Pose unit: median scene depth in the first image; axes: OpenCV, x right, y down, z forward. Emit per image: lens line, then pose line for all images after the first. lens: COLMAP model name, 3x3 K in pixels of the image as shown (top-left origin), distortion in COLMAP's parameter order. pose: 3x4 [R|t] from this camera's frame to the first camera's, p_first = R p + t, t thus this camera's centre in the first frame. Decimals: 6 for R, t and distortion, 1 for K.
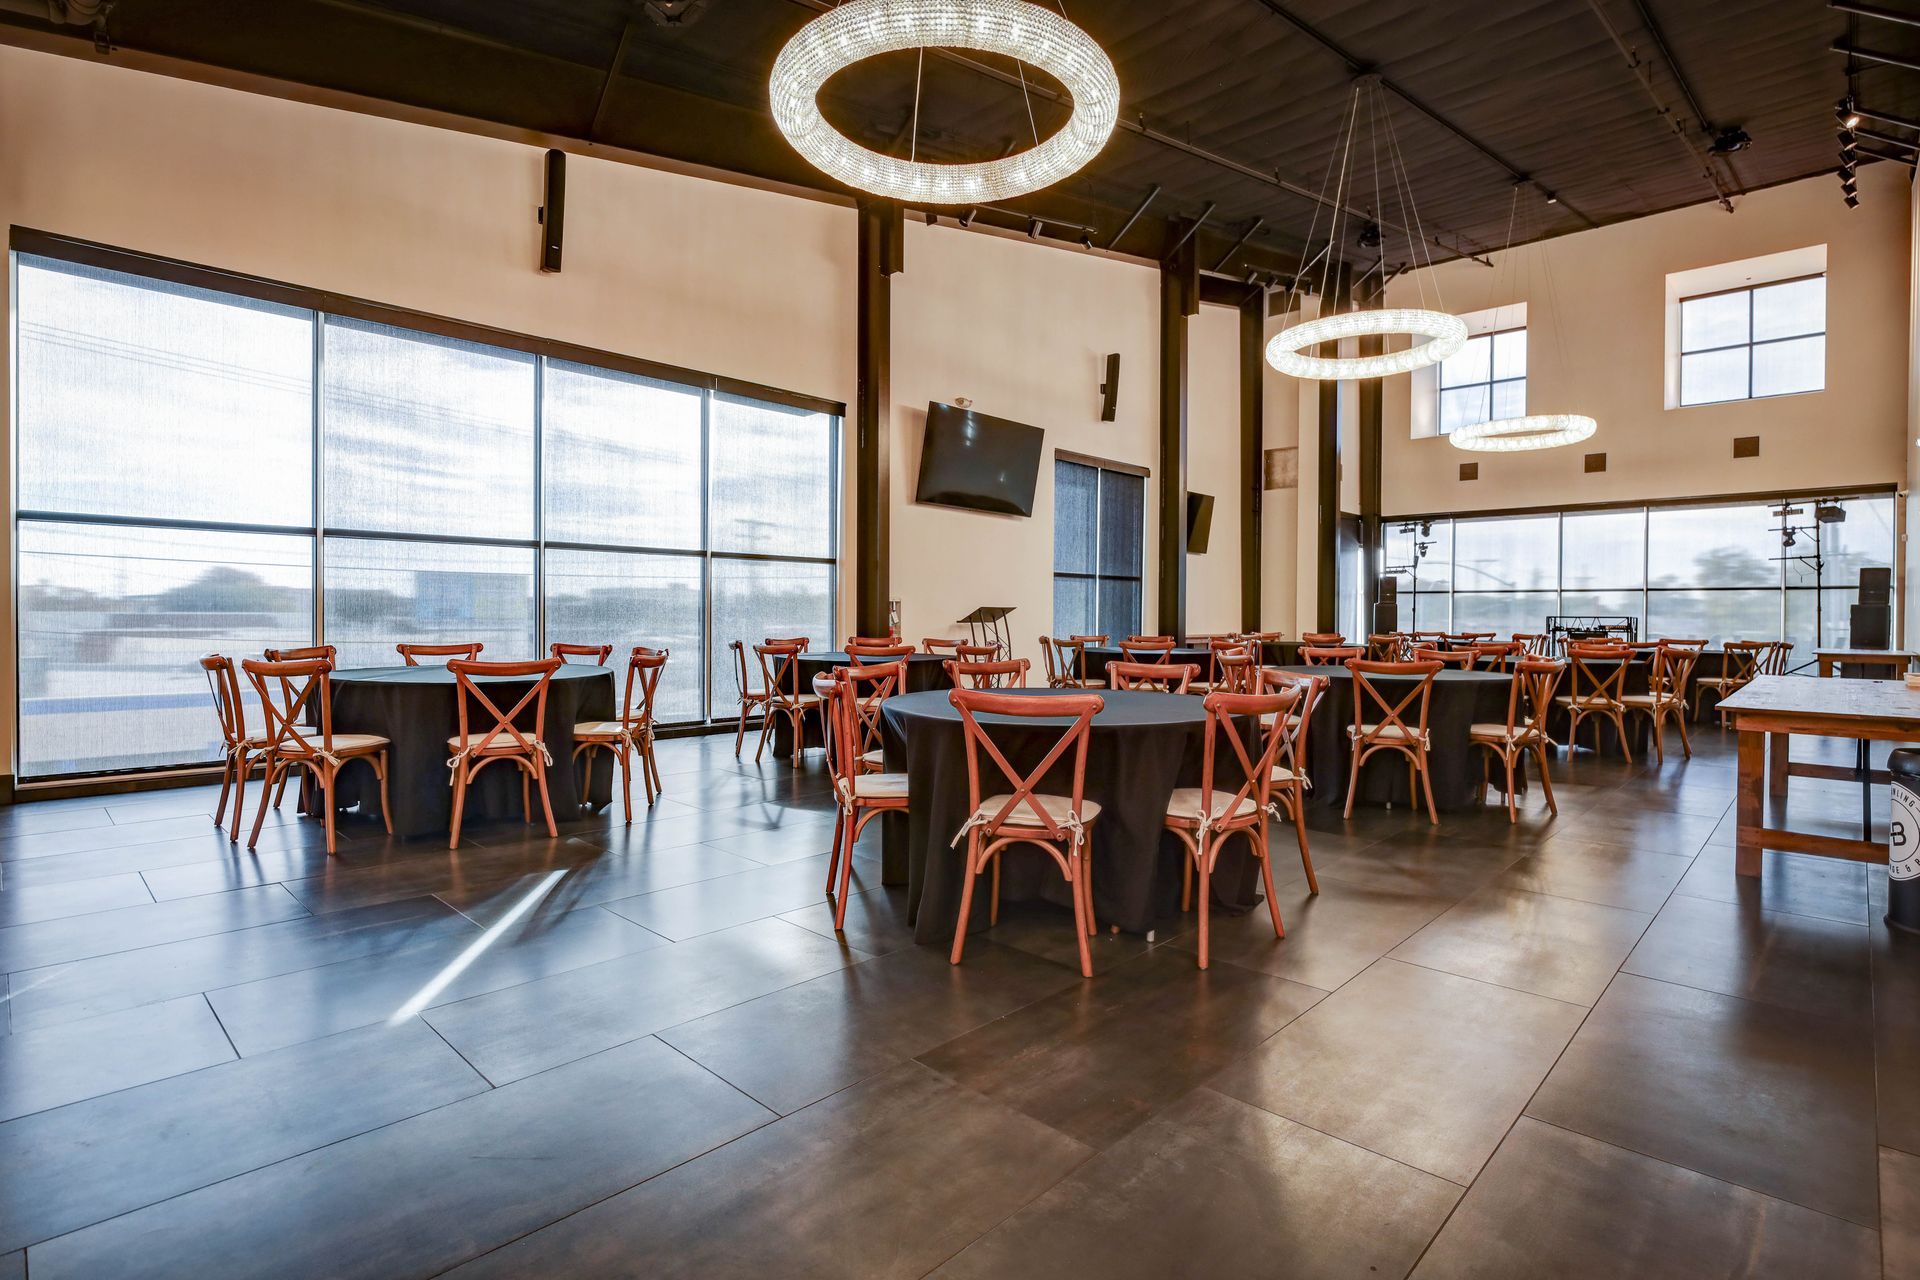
lens RADIAL K [[918.4, 0, 960.0], [0, 918.4, 640.0], [0, 0, 1]] dist [0.002625, 0.000687]
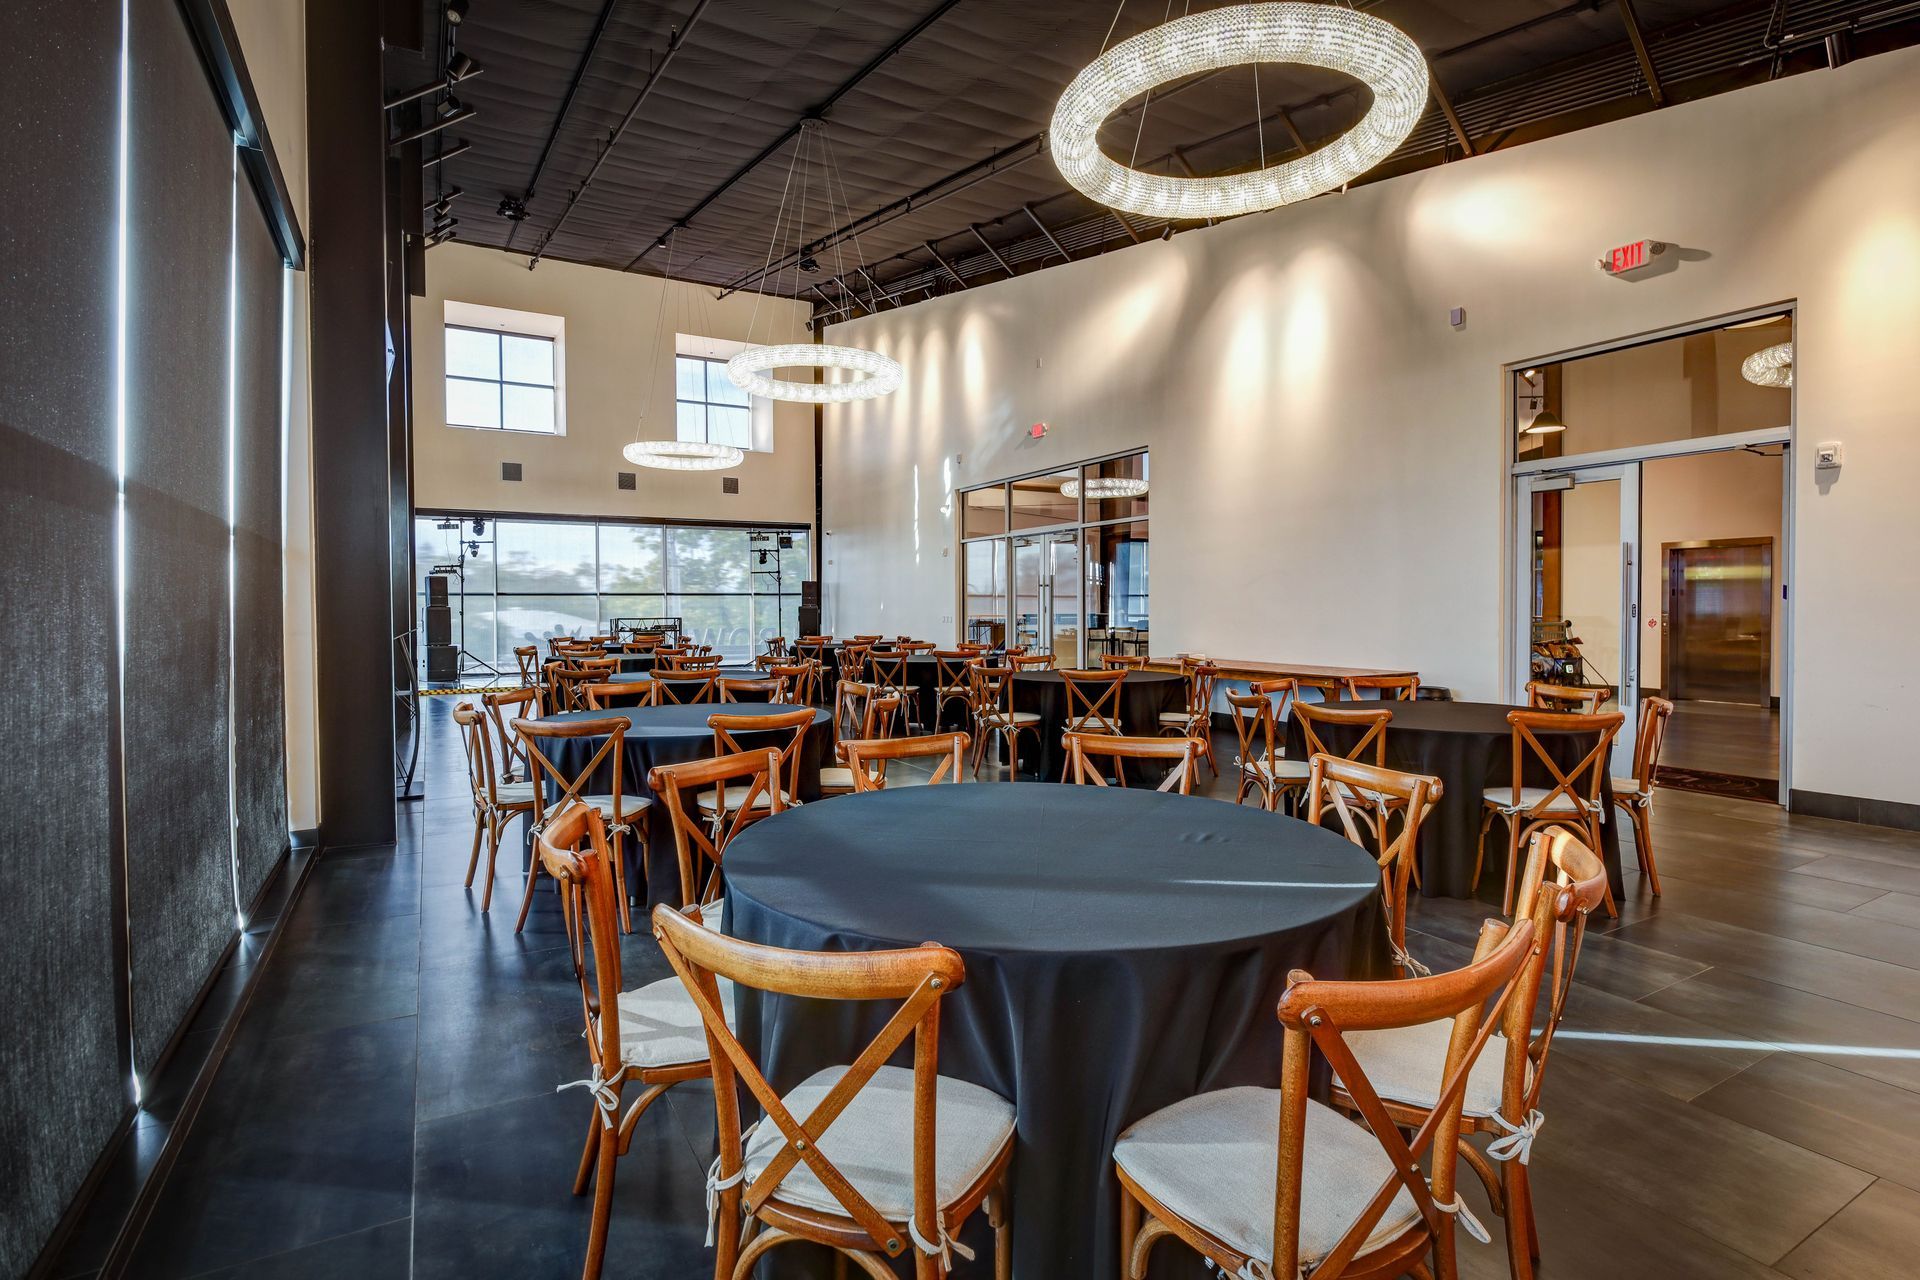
lens RADIAL K [[940.1, 0, 967.9], [0, 940.1, 625.0], [0, 0, 1]] dist [0.002523, -0.000436]
pose [[0.261029, -0.023551, 0.965044, -0.303171], [0.041170, 0.999064, 0.013245, -0.014608], [-0.964453, 0.036273, 0.261754, 0.294723]]
